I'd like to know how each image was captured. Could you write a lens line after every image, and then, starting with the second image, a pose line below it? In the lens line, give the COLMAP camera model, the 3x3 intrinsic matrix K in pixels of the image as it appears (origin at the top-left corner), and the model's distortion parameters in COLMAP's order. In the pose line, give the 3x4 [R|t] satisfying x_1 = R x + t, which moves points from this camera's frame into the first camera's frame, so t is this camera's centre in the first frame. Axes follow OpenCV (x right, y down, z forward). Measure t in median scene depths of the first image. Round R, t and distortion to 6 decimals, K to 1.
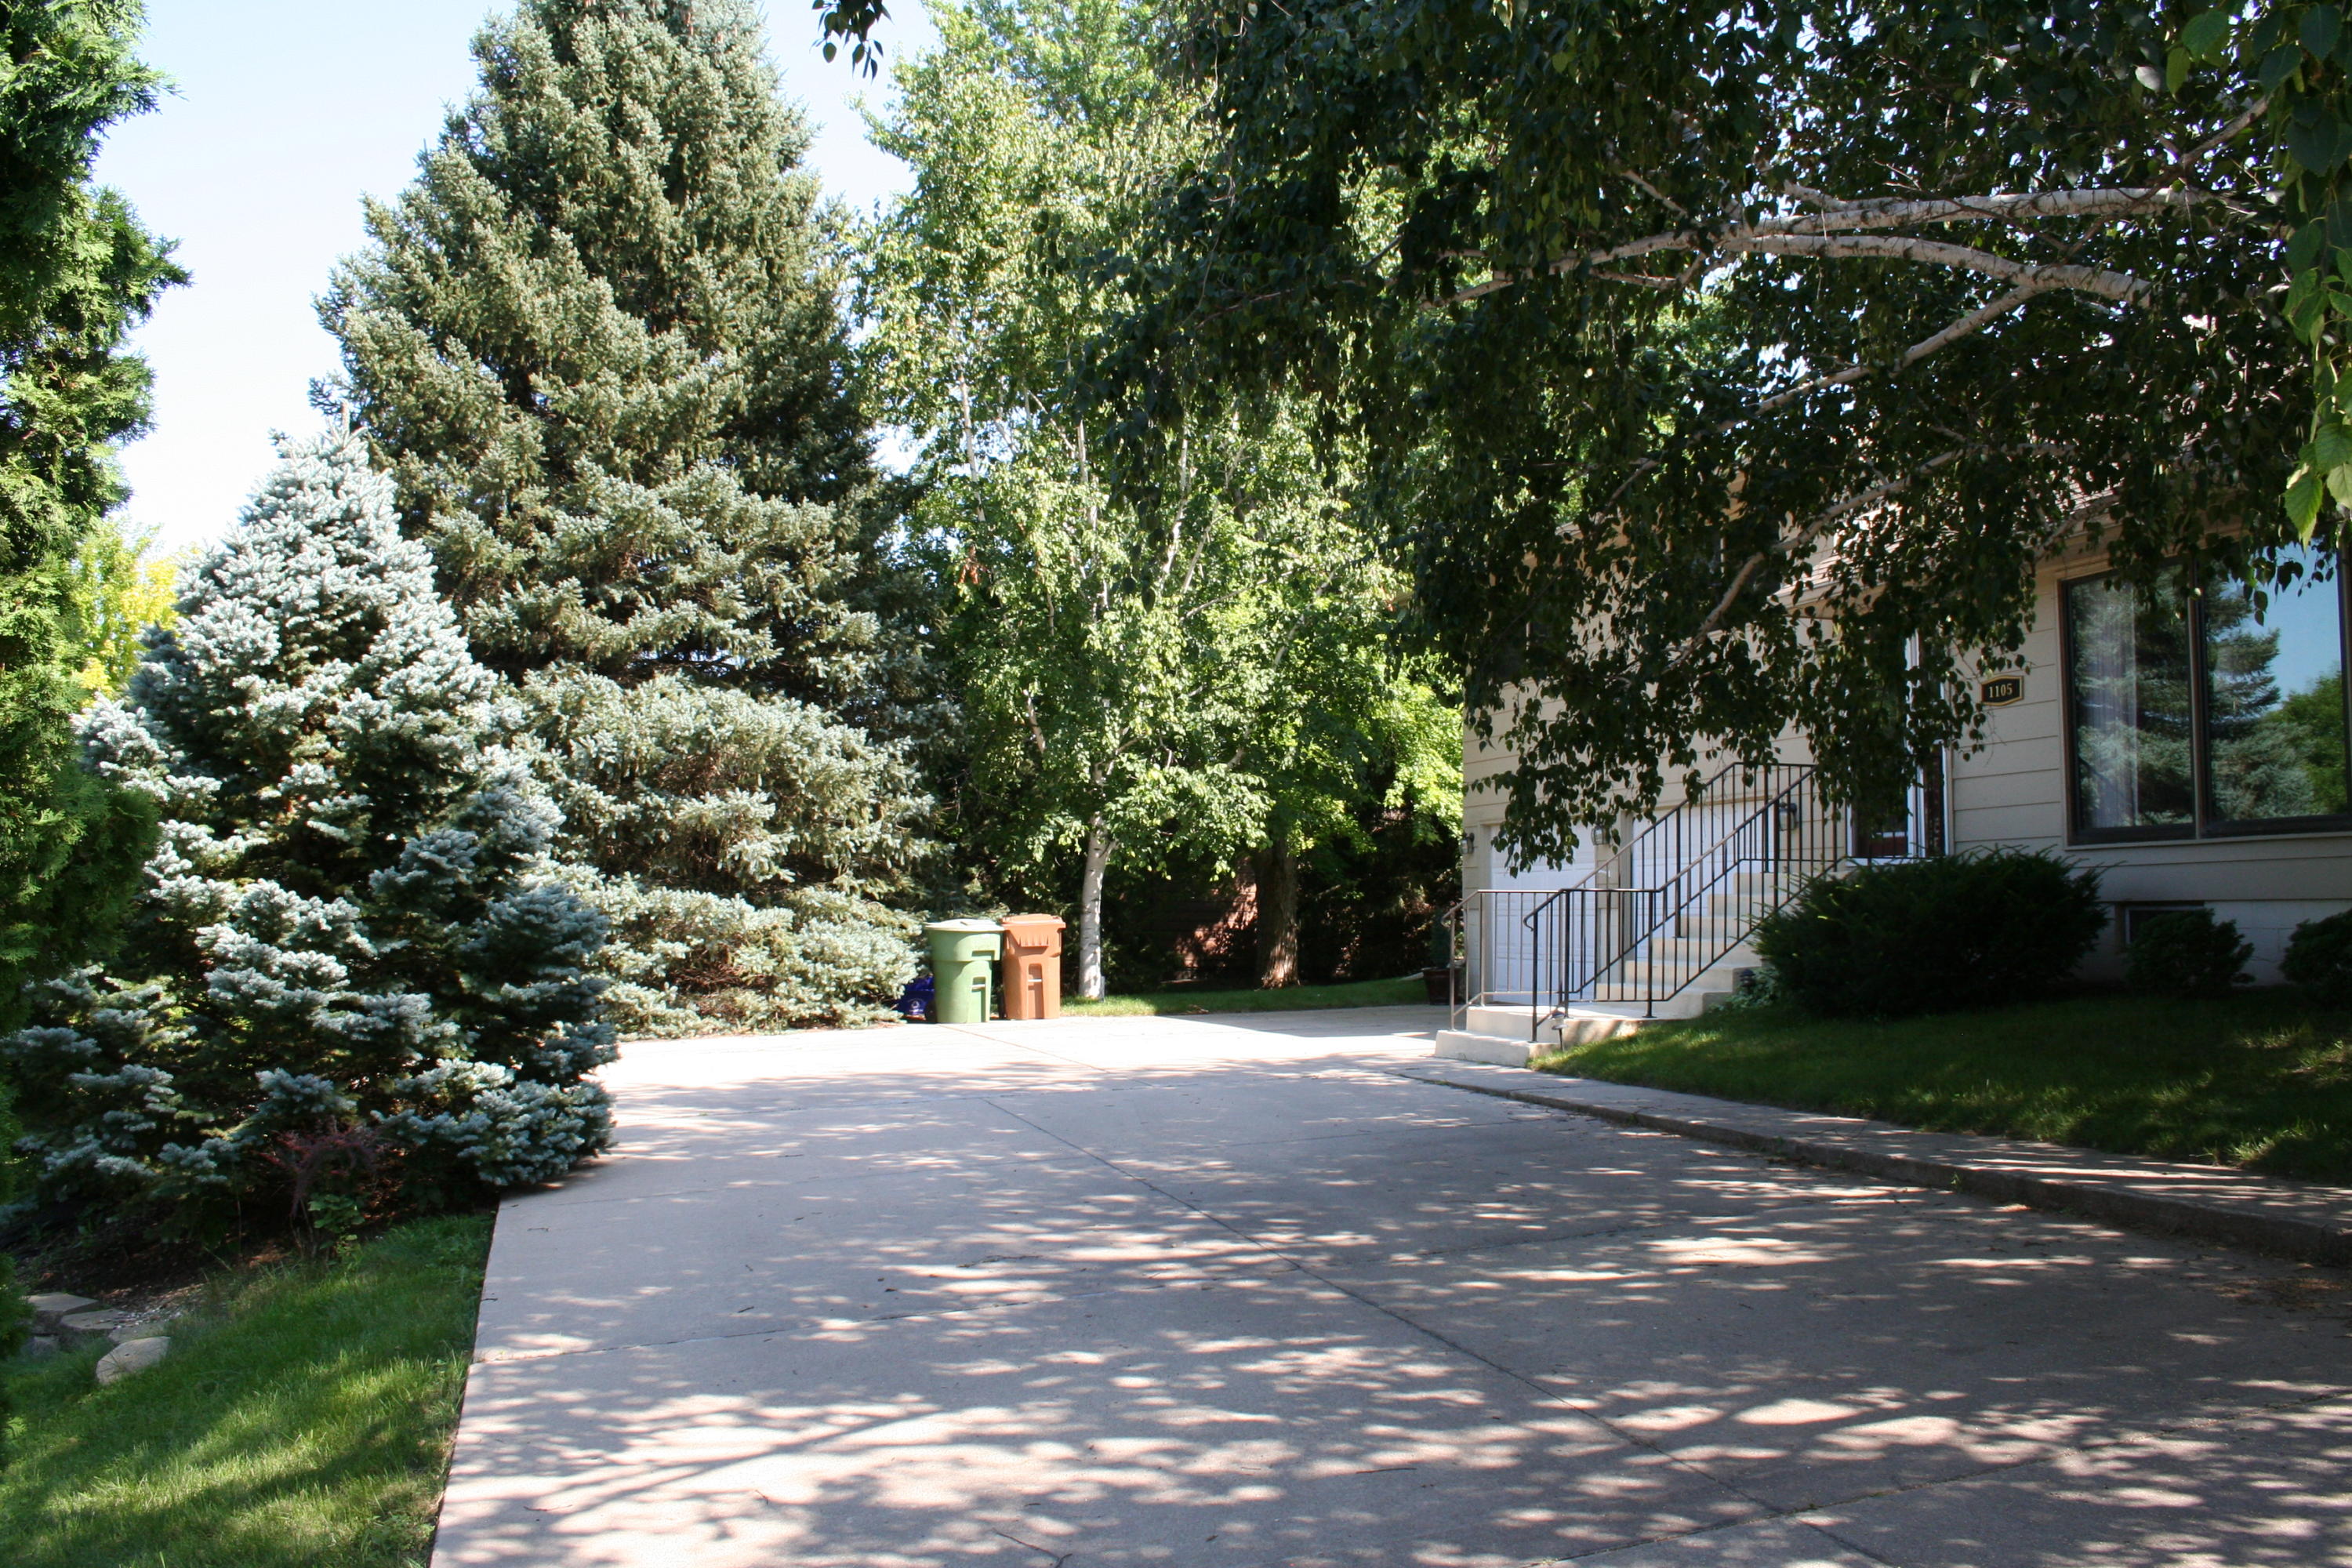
lens RADIAL K [[1925.4, 0, 1176.0], [0, 1925.4, 784.0], [0, 0, 1]] dist [-0.145063, 0.106708]
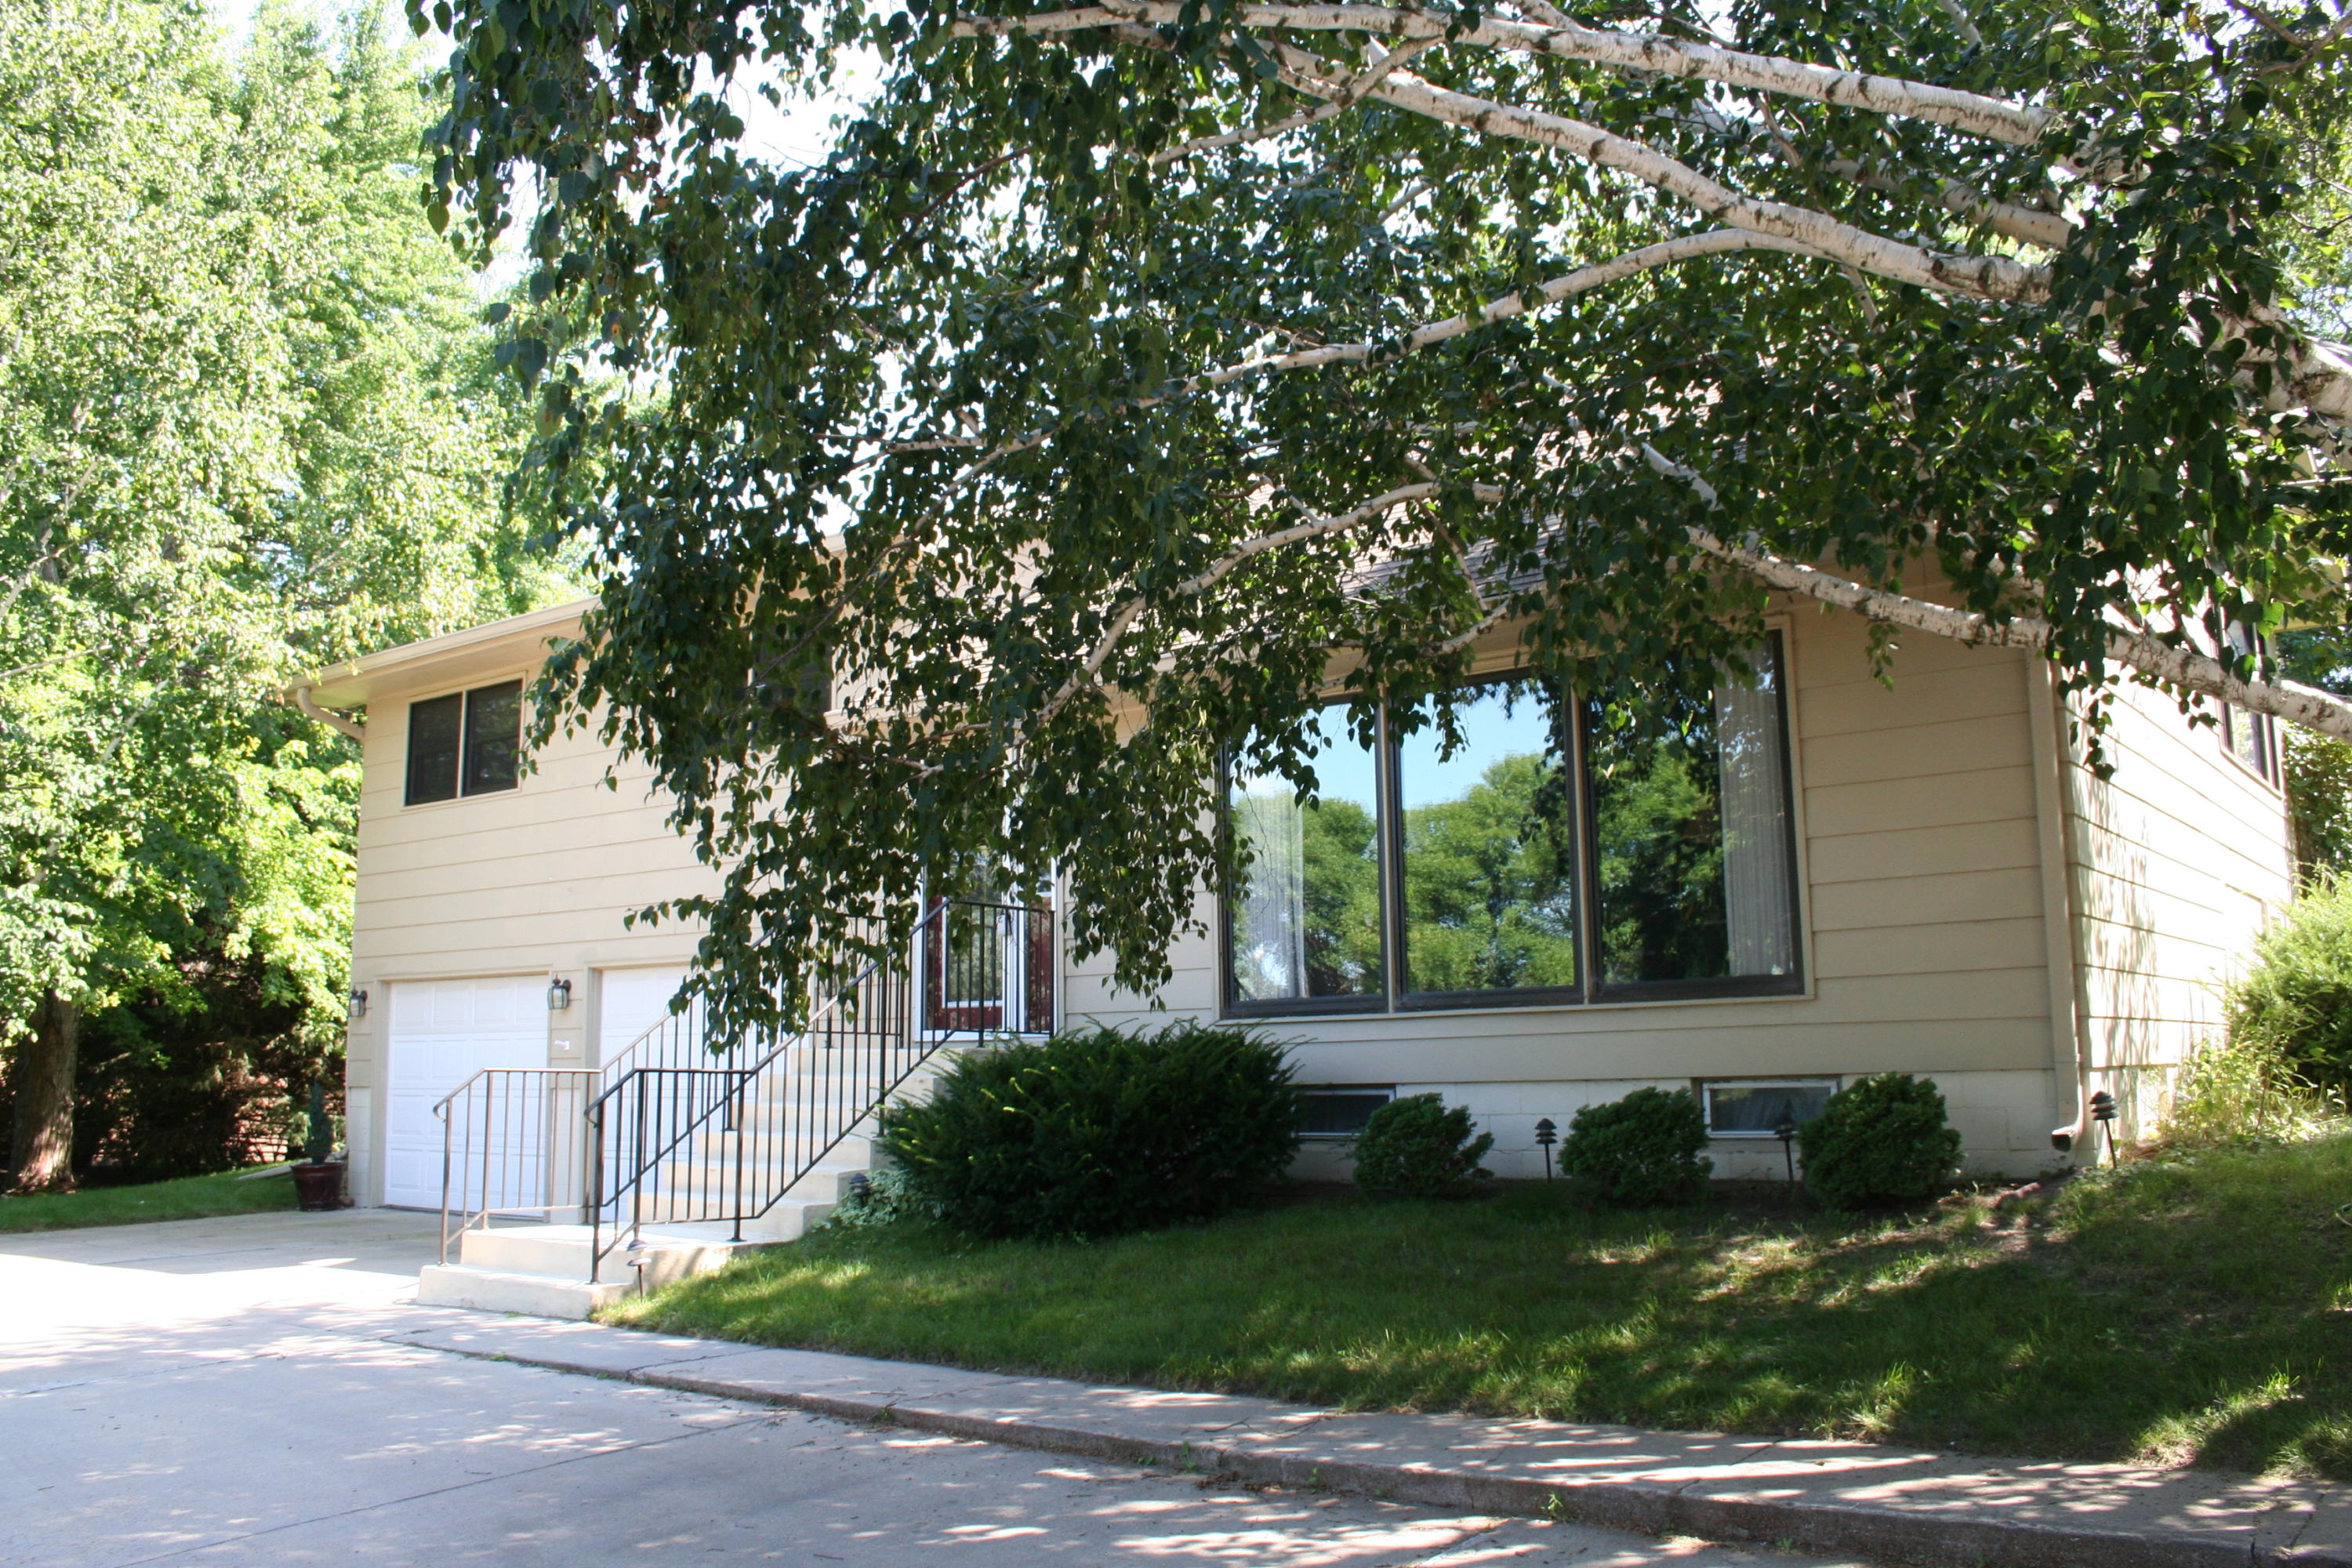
lens RADIAL K [[1925.4, 0, 1176.0], [0, 1925.4, 784.0], [0, 0, 1]] dist [-0.145063, 0.106708]
pose [[0.804684, 0.081845, 0.588035, -0.061415], [-0.029171, 0.994707, -0.098528, 0.011087], [-0.592986, 0.062130, 0.802812, 0.264579]]
